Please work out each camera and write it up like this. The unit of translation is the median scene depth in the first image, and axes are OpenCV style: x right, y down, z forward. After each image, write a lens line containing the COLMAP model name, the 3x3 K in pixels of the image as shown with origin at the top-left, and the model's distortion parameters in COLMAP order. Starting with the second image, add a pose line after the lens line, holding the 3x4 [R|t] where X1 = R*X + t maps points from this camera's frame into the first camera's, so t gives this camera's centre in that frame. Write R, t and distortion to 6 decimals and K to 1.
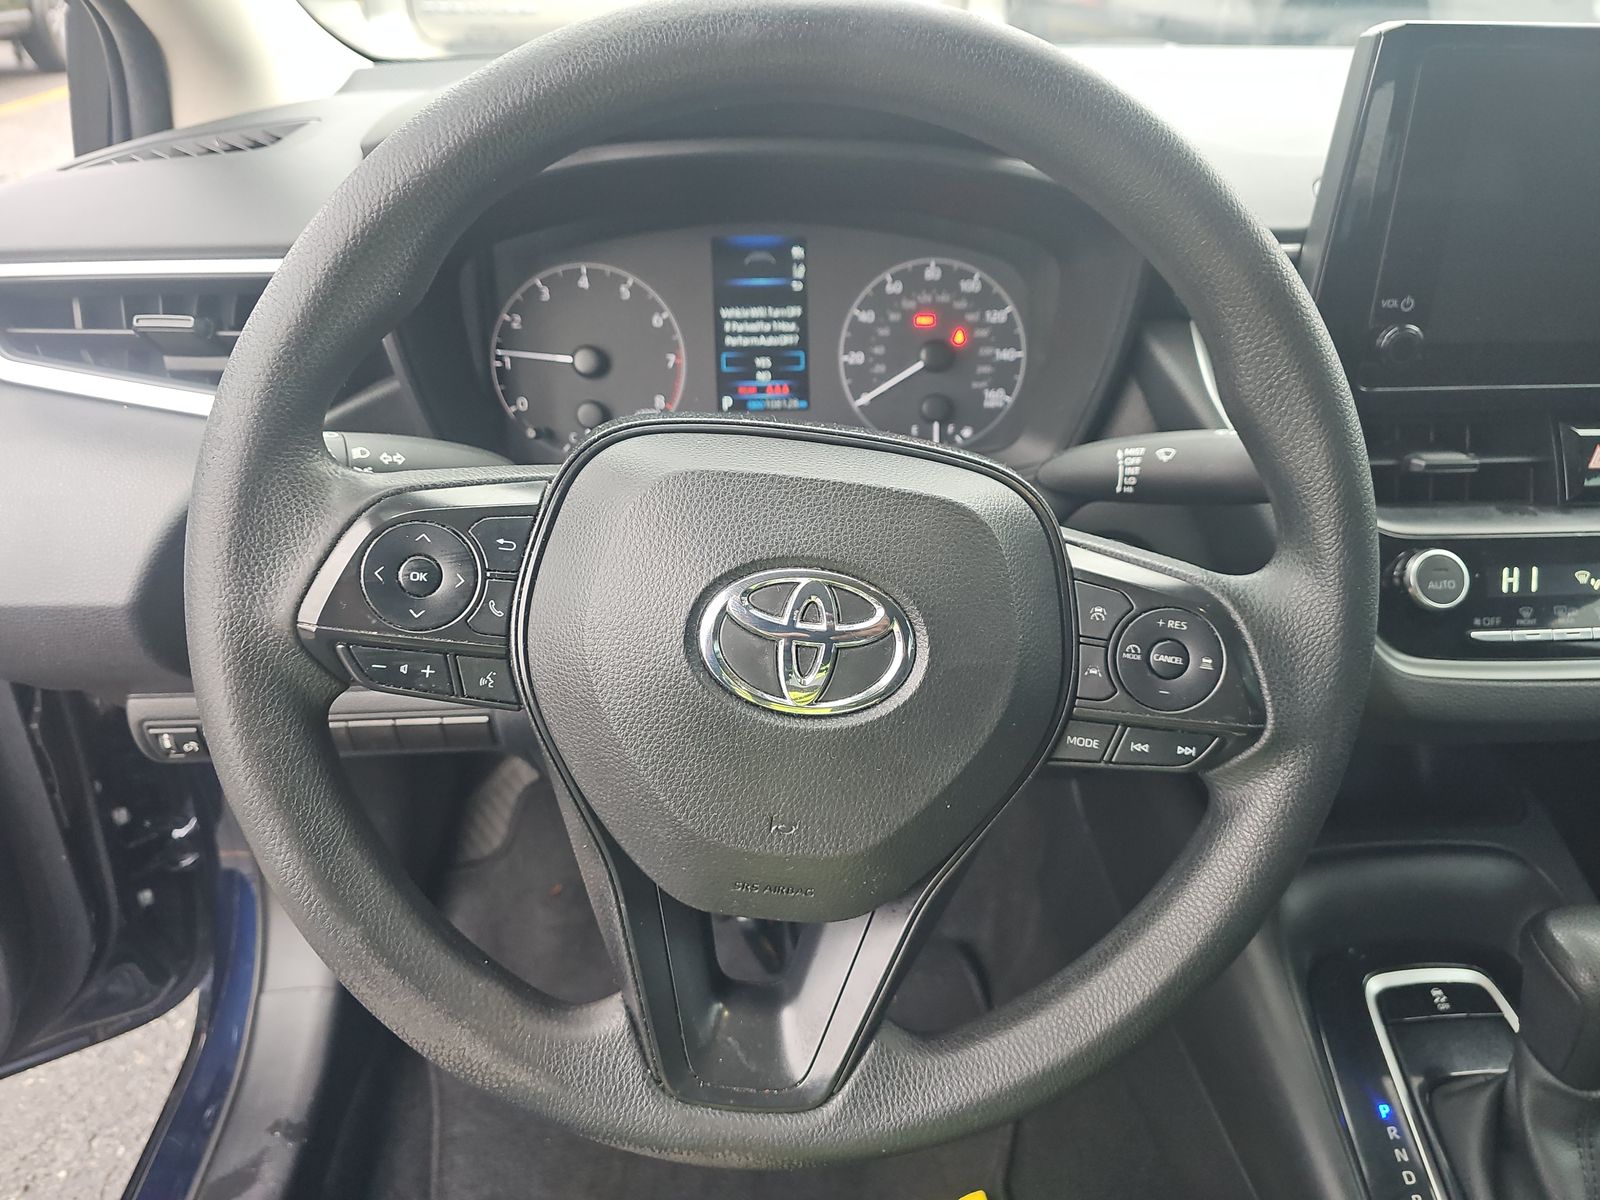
lens RADIAL K [[1047.8, 0, 787.7], [0, 1047.8, 610.5], [0, 0, 1]] dist [-0.003933, -0.007249]
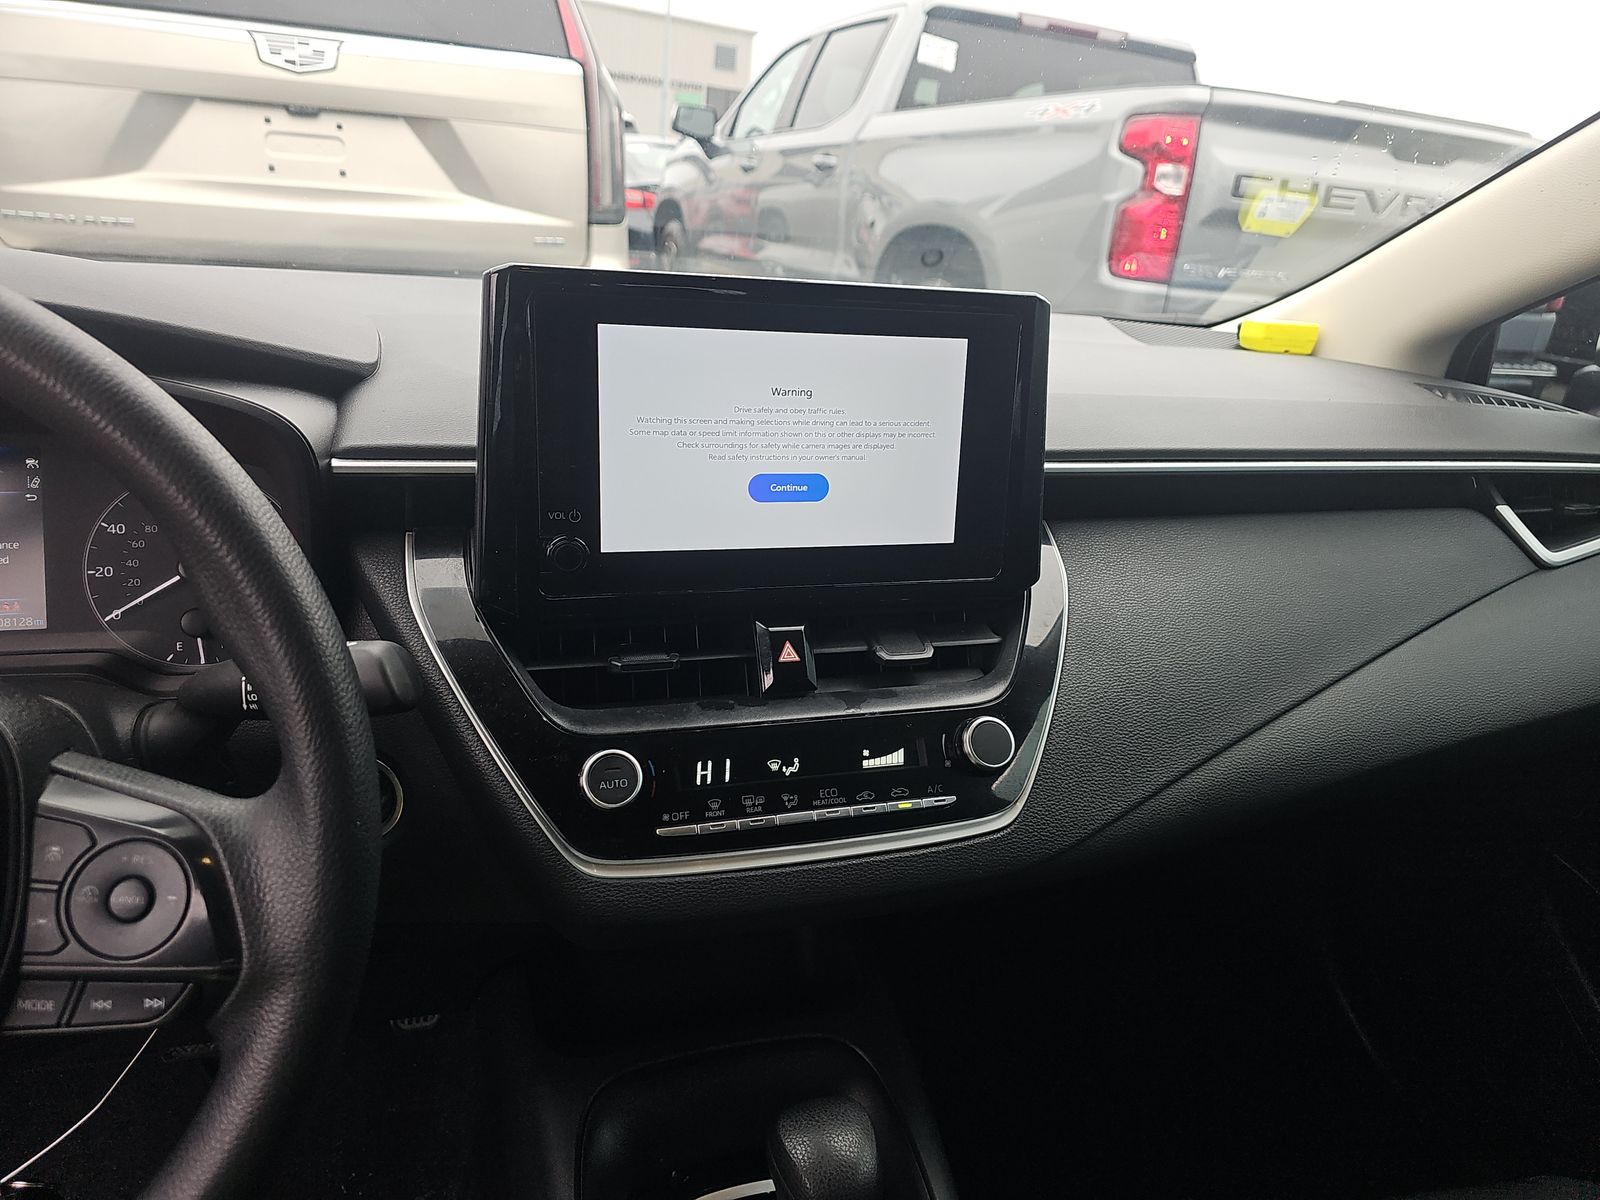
lens RADIAL K [[1047.8, 0, 800.8], [0, 1047.8, 590.1], [0, 0, 1]] dist [-0.003933, -0.007249]
pose [[0.963611, -0.020865, 0.266494, 0.420778], [0.075020, 0.977991, -0.194693, 0.002479], [-0.256567, 0.207601, 0.943968, -0.033839]]
